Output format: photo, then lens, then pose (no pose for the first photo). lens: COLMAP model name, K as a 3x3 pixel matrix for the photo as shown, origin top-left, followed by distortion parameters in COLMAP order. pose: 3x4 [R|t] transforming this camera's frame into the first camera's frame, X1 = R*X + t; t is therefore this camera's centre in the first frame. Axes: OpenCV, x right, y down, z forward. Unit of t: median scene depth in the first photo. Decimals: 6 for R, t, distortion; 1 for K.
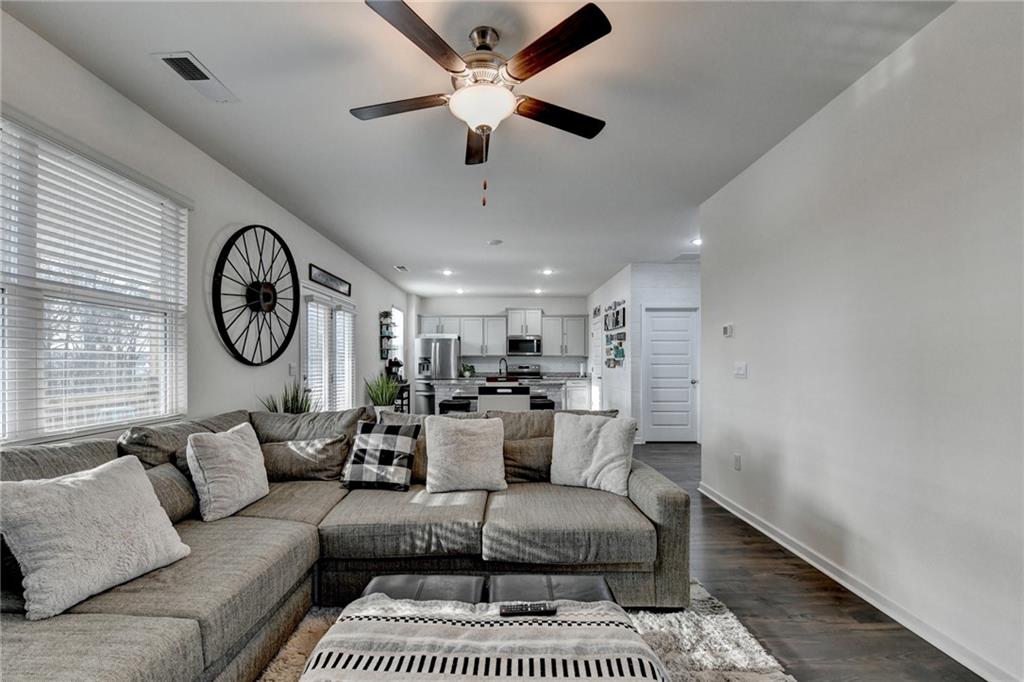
lens RADIAL K [[427.0, 0, 511.3], [0, 427.0, 369.2], [0, 0, 1]] dist [-0.018363, -0.000385]
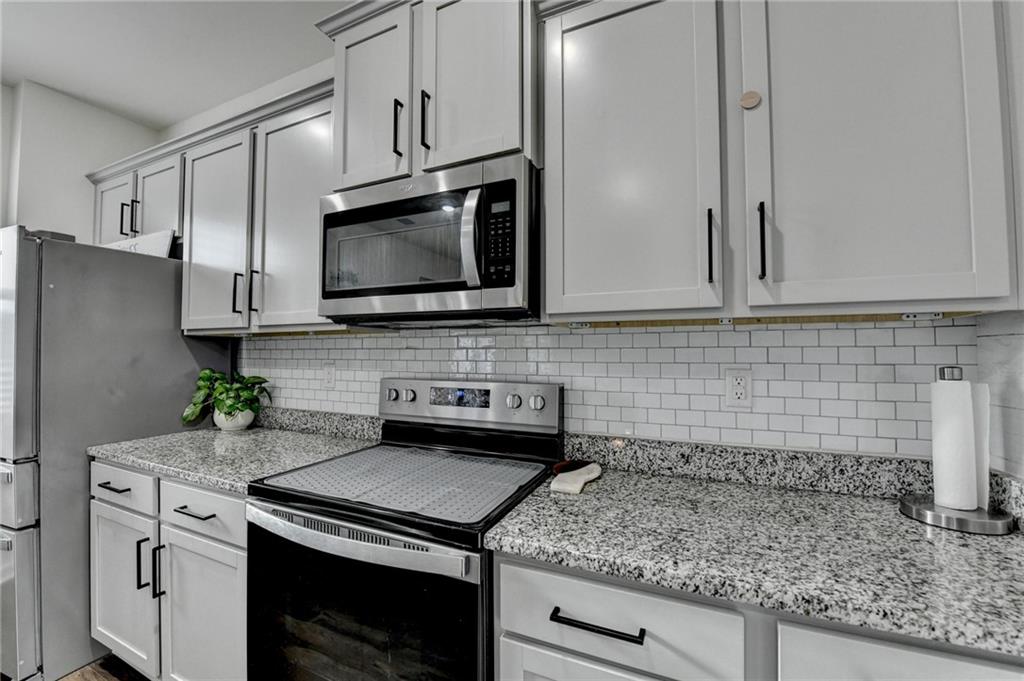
lens RADIAL K [[423.9, 0, 511.7], [0, 423.9, 363.0], [0, 0, 1]] dist [-0.015318, -0.000375]
pose [[0.907845, 0.008677, -0.419216, 0.488033], [-0.009701, 0.999953, -0.000312, -0.074624], [0.419194, 0.004350, 0.907886, 3.734188]]
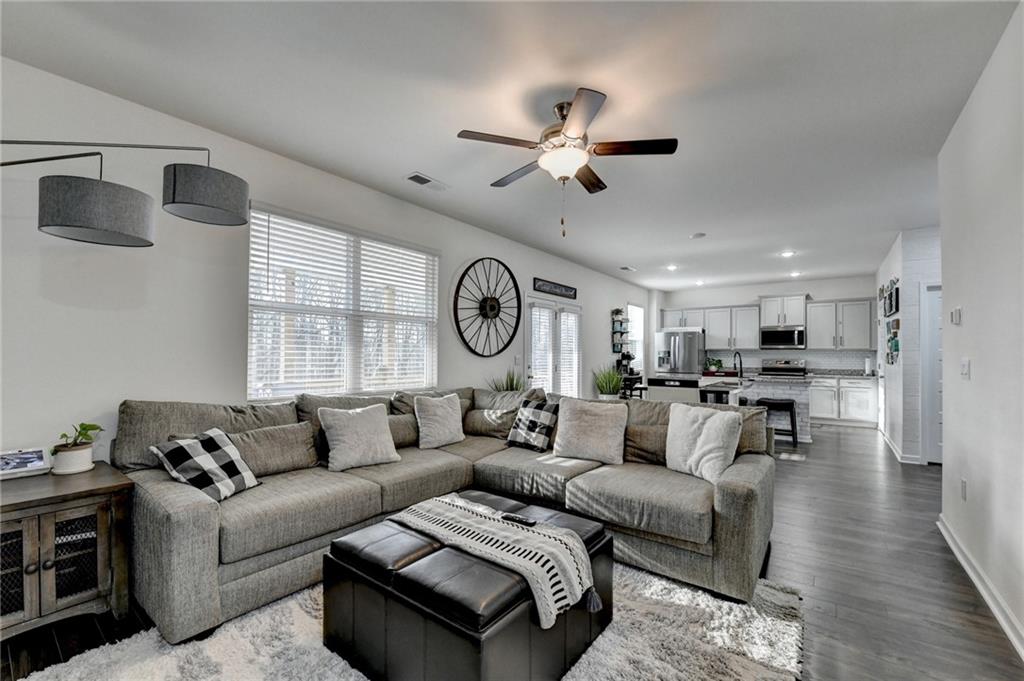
lens RADIAL K [[423.9, 0, 511.7], [0, 423.9, 363.0], [0, 0, 1]] dist [-0.015318, -0.000375]
pose [[0.800364, 0.017062, -0.599272, 0.441687], [-0.016360, 0.999844, 0.006617, 0.000624], [0.599291, 0.004509, 0.800518, -0.104564]]
